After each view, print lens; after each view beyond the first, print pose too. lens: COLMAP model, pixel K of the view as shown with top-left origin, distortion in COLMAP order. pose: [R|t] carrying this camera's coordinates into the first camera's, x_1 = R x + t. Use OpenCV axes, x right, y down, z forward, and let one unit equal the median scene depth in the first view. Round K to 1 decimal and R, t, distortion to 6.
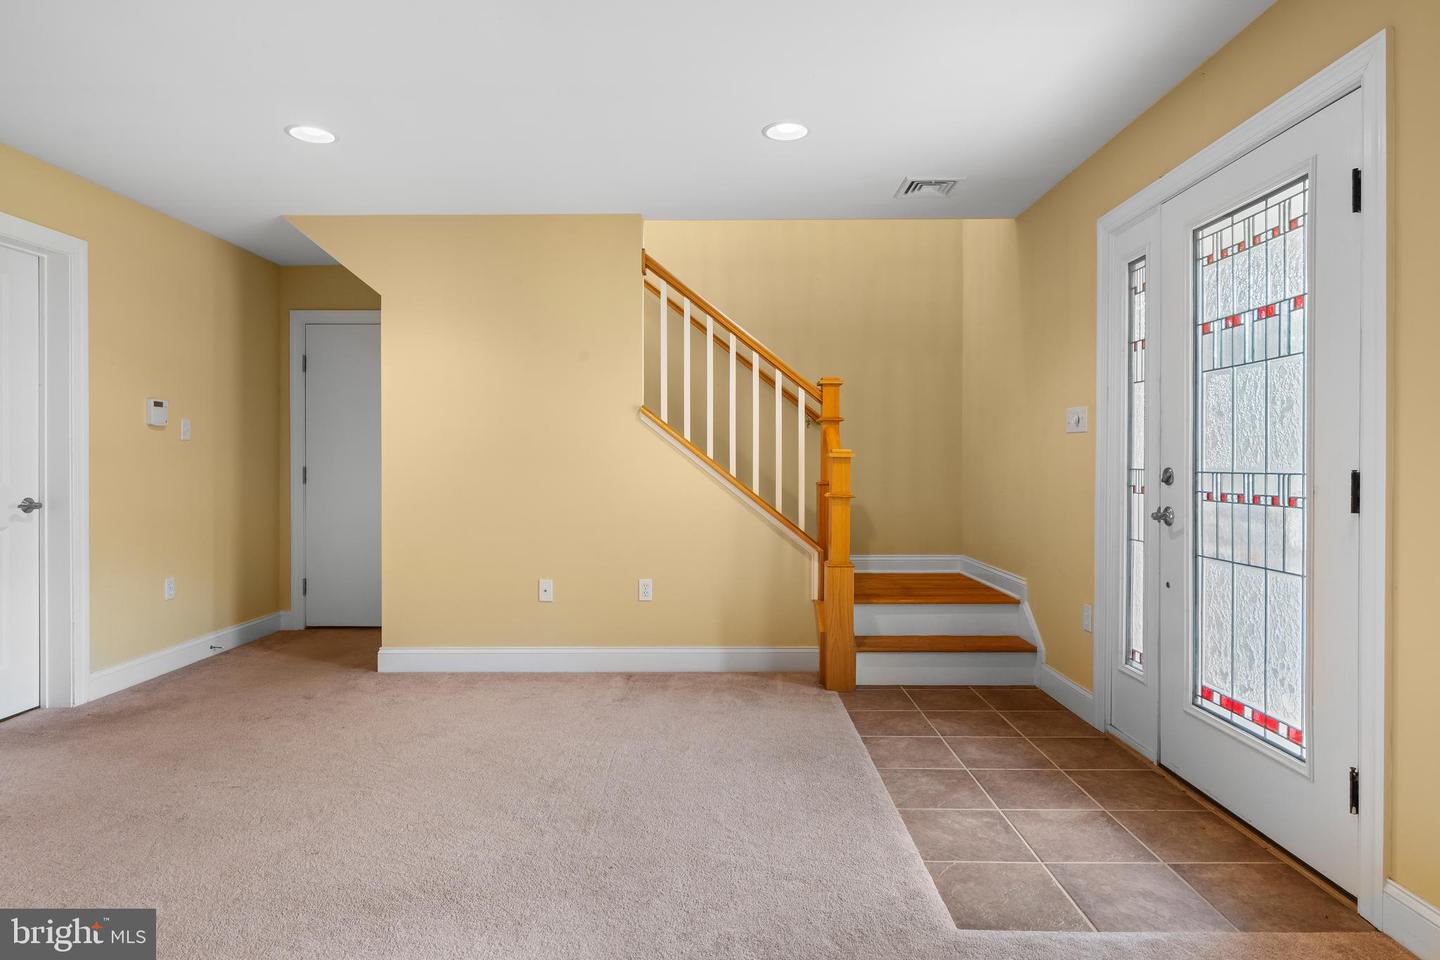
lens RADIAL K [[804.8, 0, 715.9], [0, 804.8, 454.1], [0, 0, 1]] dist [-0.001853, 0.003655]
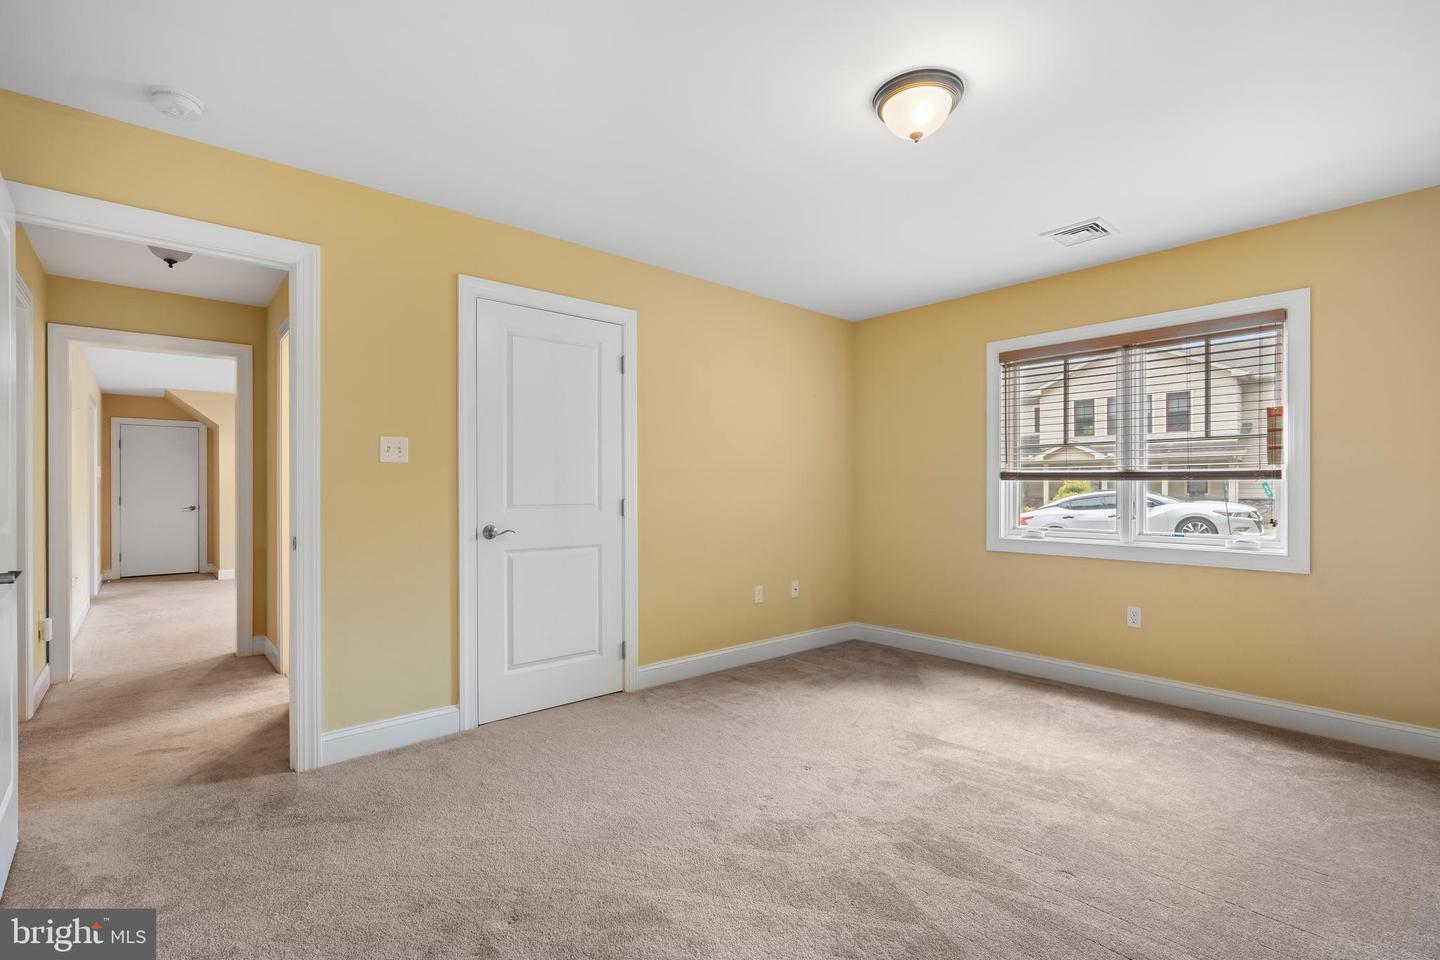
lens RADIAL K [[642.3, 0, 715.2], [0, 642.3, 480.7], [0, 0, 1]] dist [-0.001109, 0.001296]
pose [[0.737503, 0.017728, 0.675111, -0.861157], [-0.009526, 0.999829, -0.015849, -0.019225], [-0.675276, 0.005258, 0.737546, -2.015227]]
